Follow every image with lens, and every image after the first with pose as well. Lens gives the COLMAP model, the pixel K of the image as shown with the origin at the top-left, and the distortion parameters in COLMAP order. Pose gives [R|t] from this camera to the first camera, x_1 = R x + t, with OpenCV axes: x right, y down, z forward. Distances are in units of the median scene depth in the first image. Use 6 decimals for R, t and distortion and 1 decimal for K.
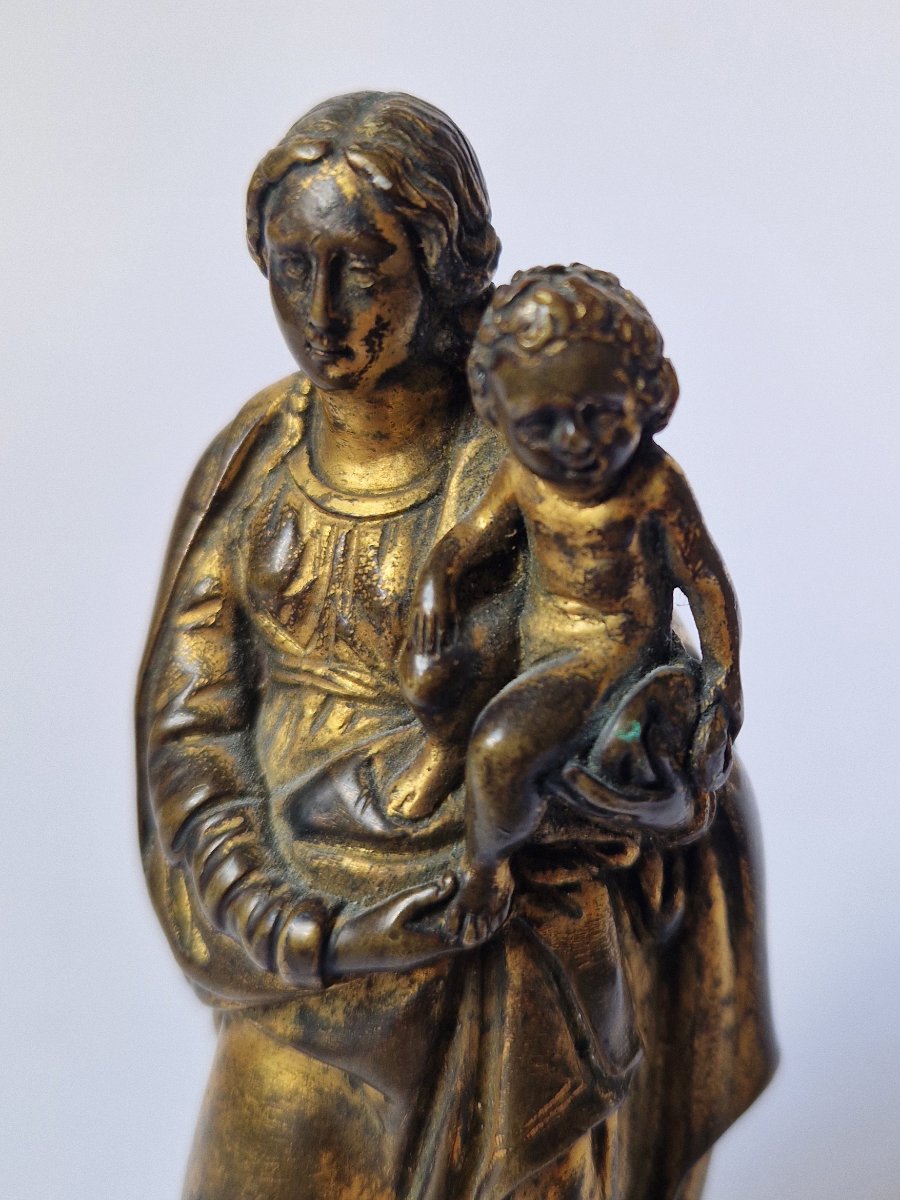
lens RADIAL K [[1474.3, 0, 619.1], [0, 1474.3, 545.5], [0, 0, 1]] dist [-0.042746, 0.000000]
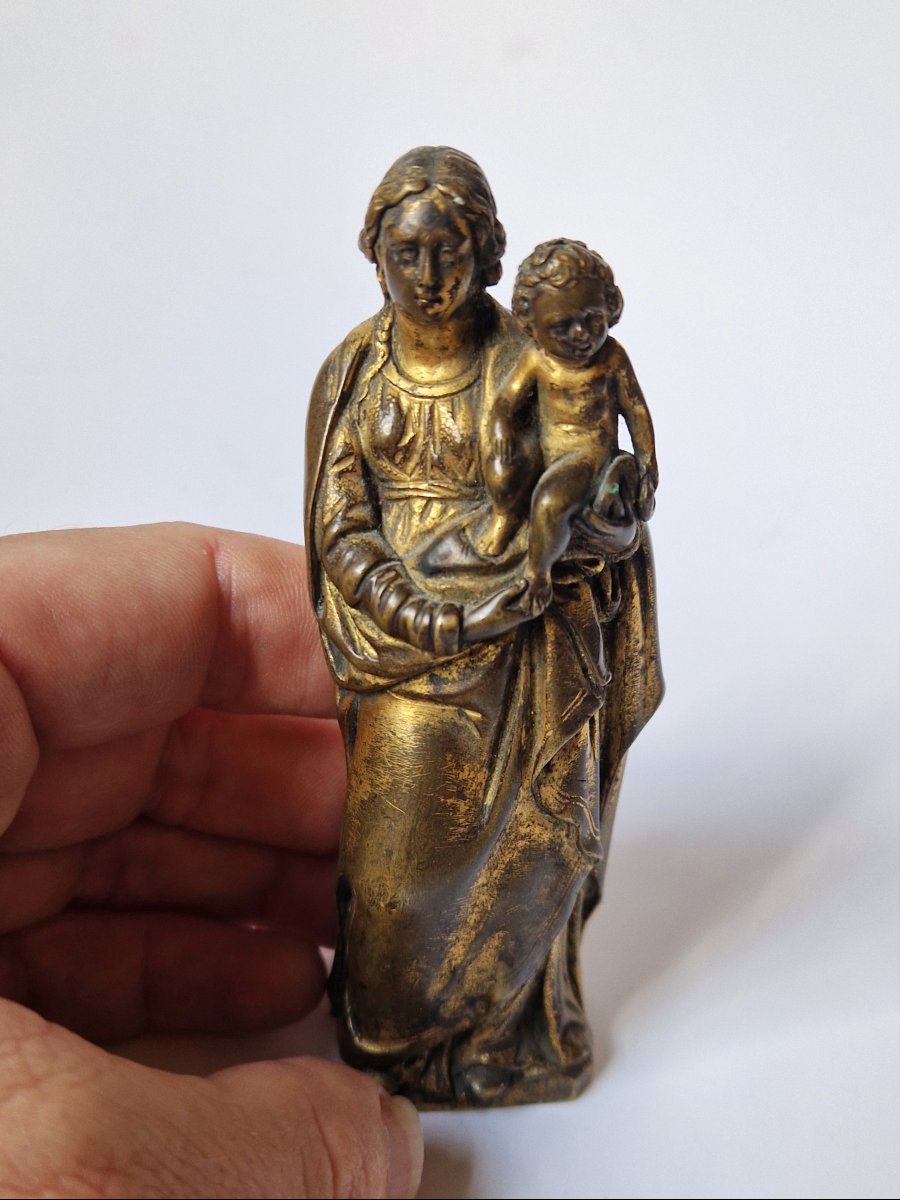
lens RADIAL K [[1255.7, 0, 479.9], [0, 1255.7, 723.5], [0, 0, 1]] dist [-0.022441, 0.000000]
pose [[0.981359, -0.139527, 0.132165, -0.389417], [0.112641, 0.974774, 0.192684, 0.082308], [-0.155715, -0.174205, 0.972320, -0.573703]]
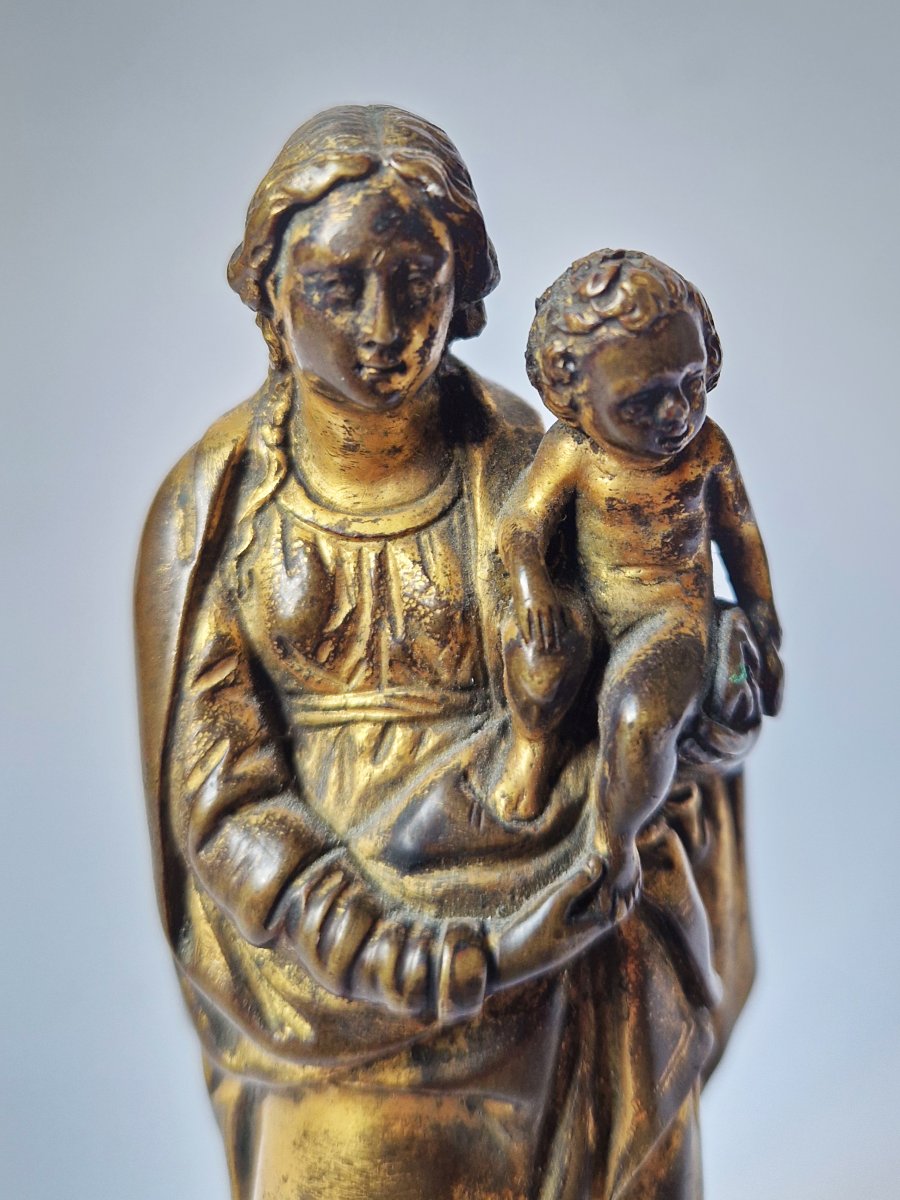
lens RADIAL K [[1324.5, 0, 530.7], [0, 1324.5, 471.1], [0, 0, 1]] dist [-0.037151, 0.000000]
pose [[0.899305, -0.181606, 0.397832, -0.442354], [0.197980, 0.980206, -0.000082, -0.043627], [-0.389942, 0.078837, 0.917458, 0.153721]]
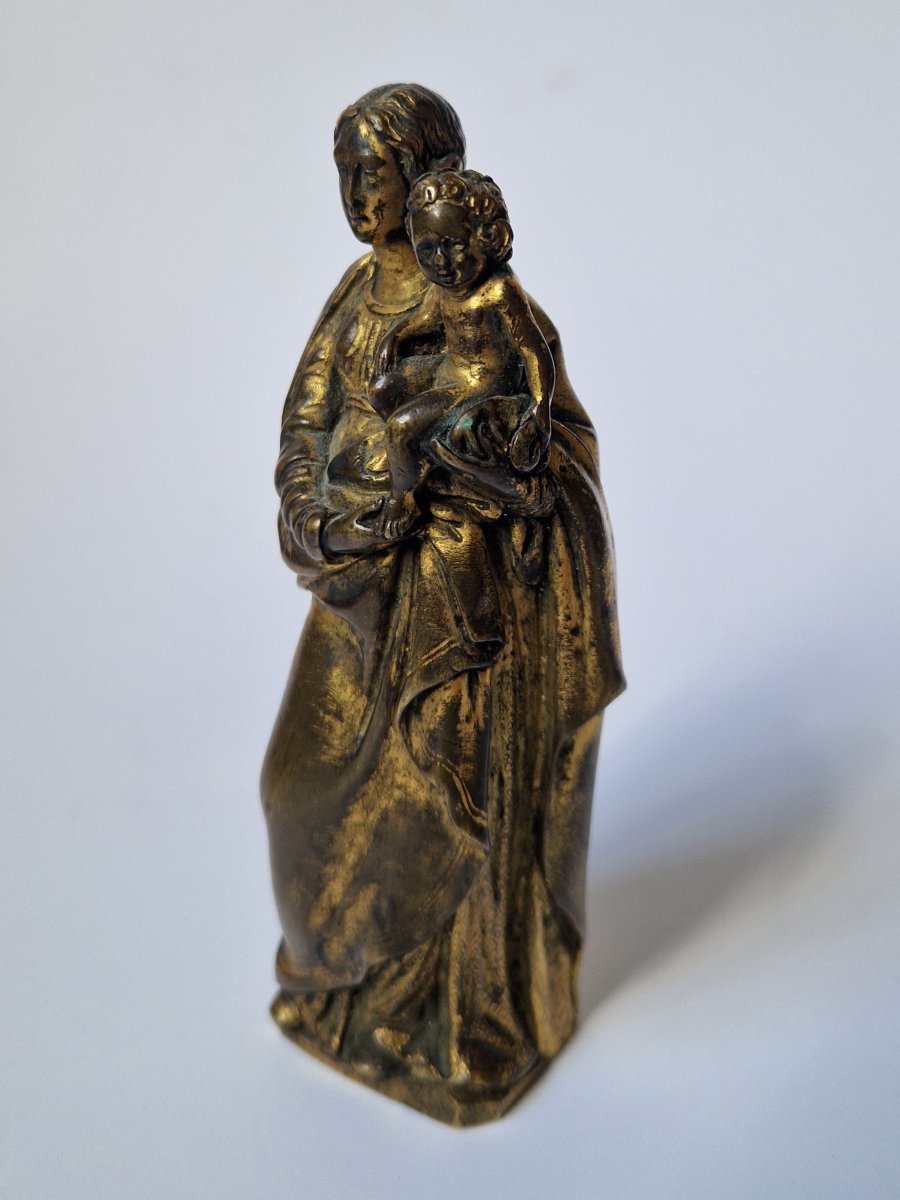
lens RADIAL K [[1324.5, 0, 469.2], [0, 1324.5, 500.0], [0, 0, 1]] dist [-0.037151, 0.000000]
pose [[0.894522, 0.104841, -0.434555, 0.672006], [-0.116372, 0.993206, 0.000073, 0.201415], [0.431610, 0.050505, 0.900645, -0.434480]]
